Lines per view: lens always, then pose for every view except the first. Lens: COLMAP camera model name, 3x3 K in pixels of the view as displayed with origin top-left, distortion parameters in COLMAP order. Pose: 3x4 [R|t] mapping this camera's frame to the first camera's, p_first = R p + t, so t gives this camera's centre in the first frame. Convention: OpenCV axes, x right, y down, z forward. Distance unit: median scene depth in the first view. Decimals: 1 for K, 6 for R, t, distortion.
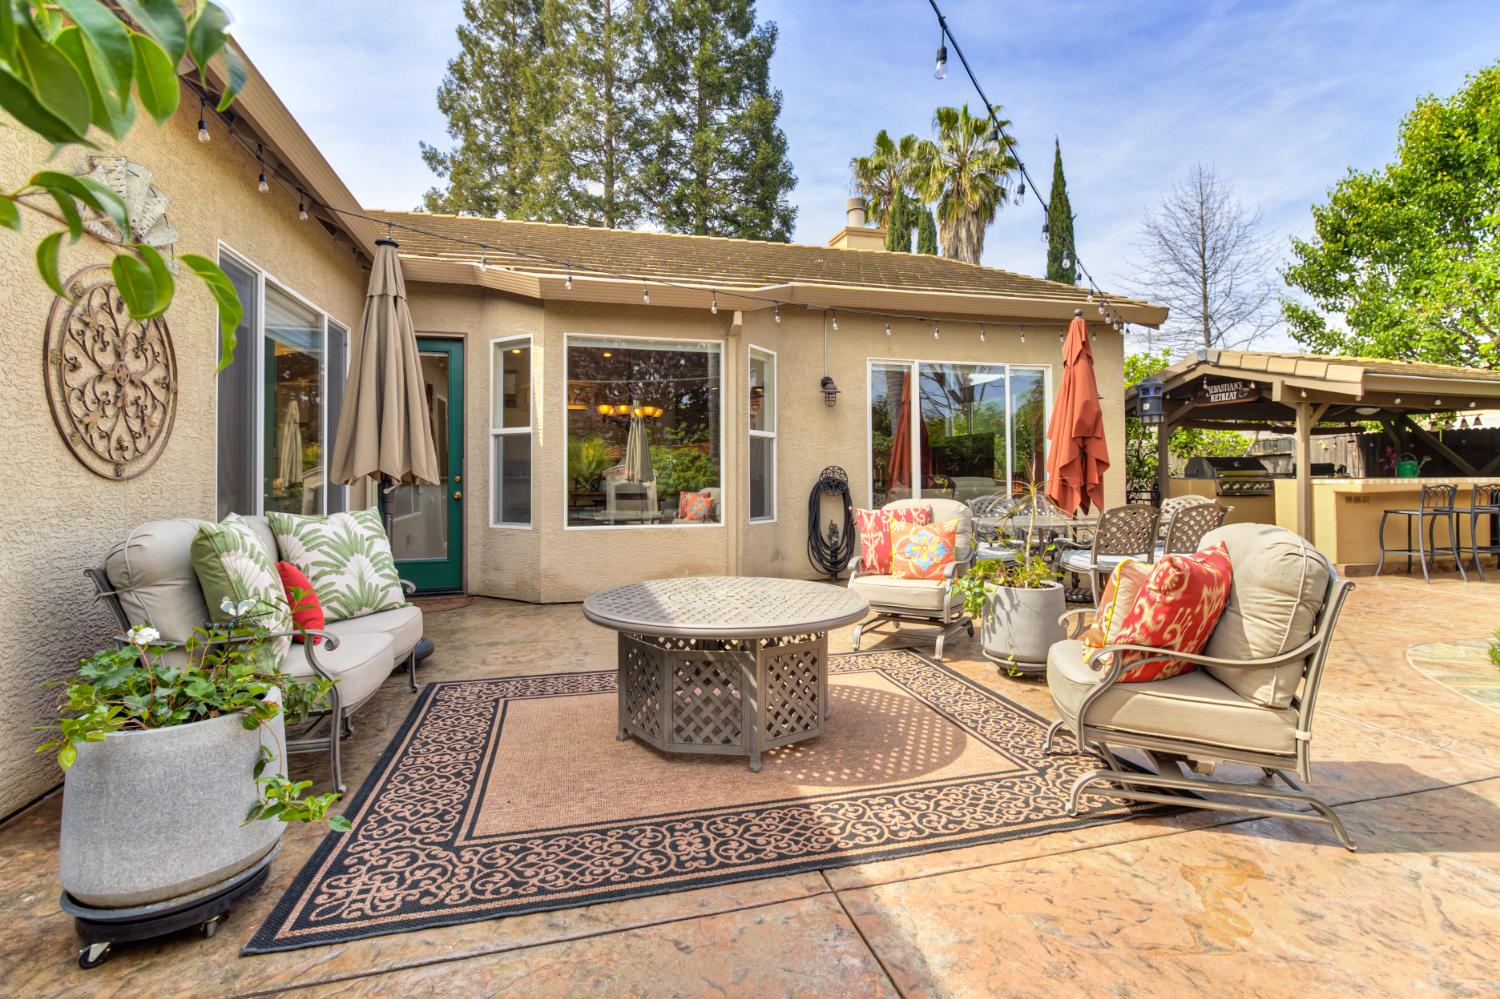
lens RADIAL K [[695.3, 0, 751.1], [0, 695.3, 466.2], [0, 0, 1]] dist [0.000244, 0.000062]
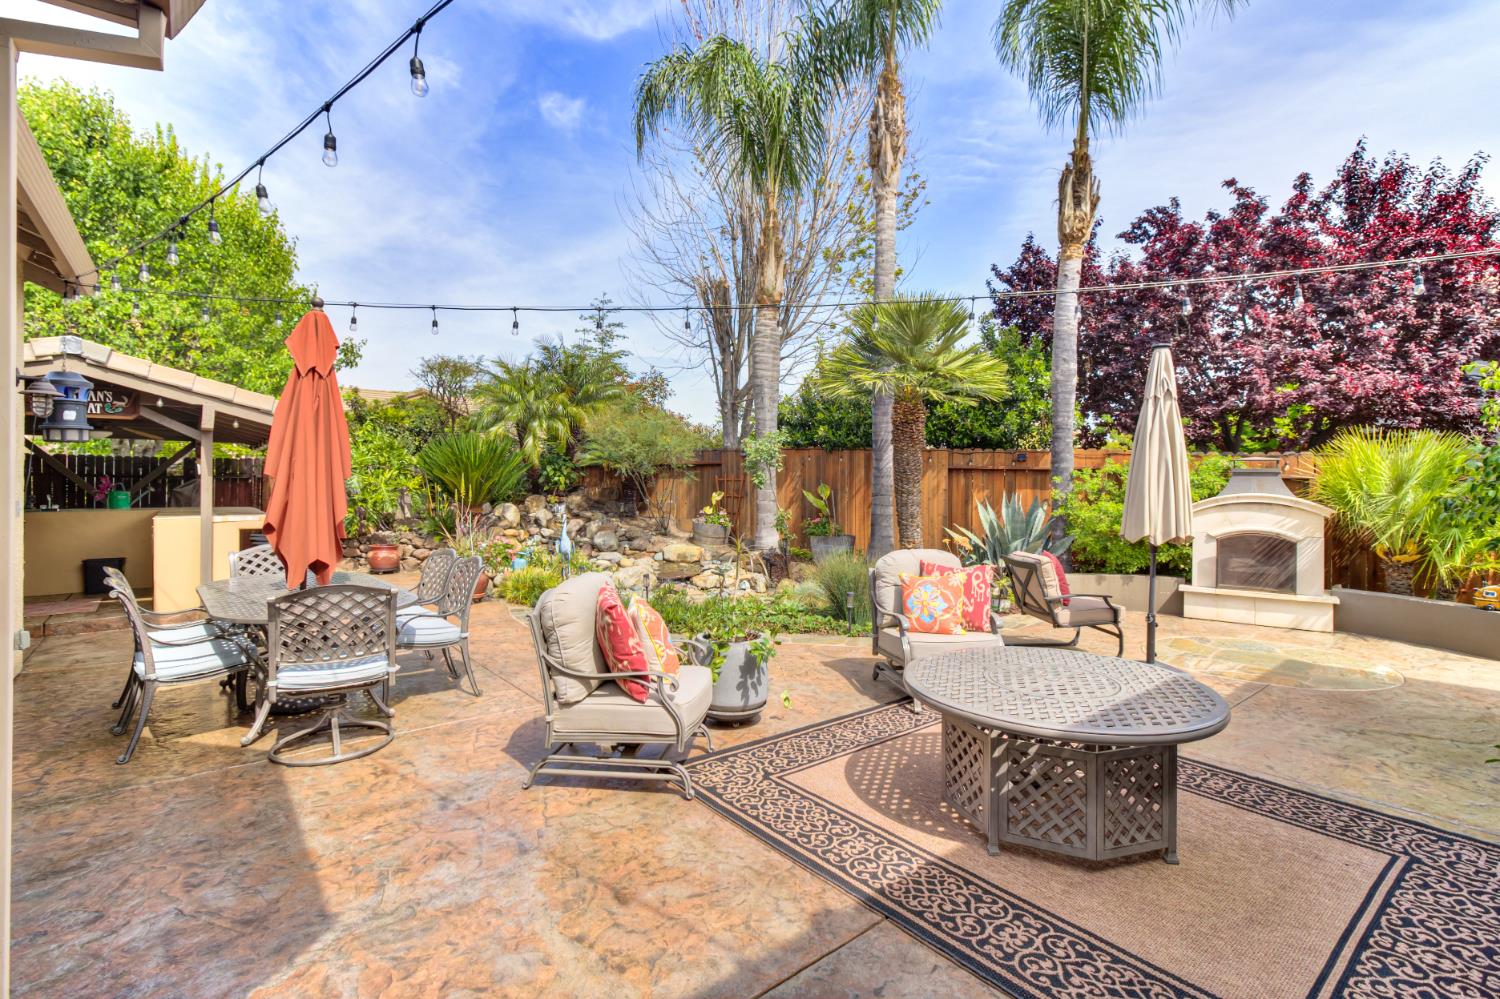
lens RADIAL K [[691.3, 0, 750.0], [0, 691.3, 499.5], [0, 0, 1]] dist [0.000957, 0.000530]
pose [[-0.408001, -0.020297, 0.912756, -0.919403], [-0.015832, 0.999760, 0.015155, -0.087602], [-0.912844, -0.008267, -0.408224, 2.239347]]
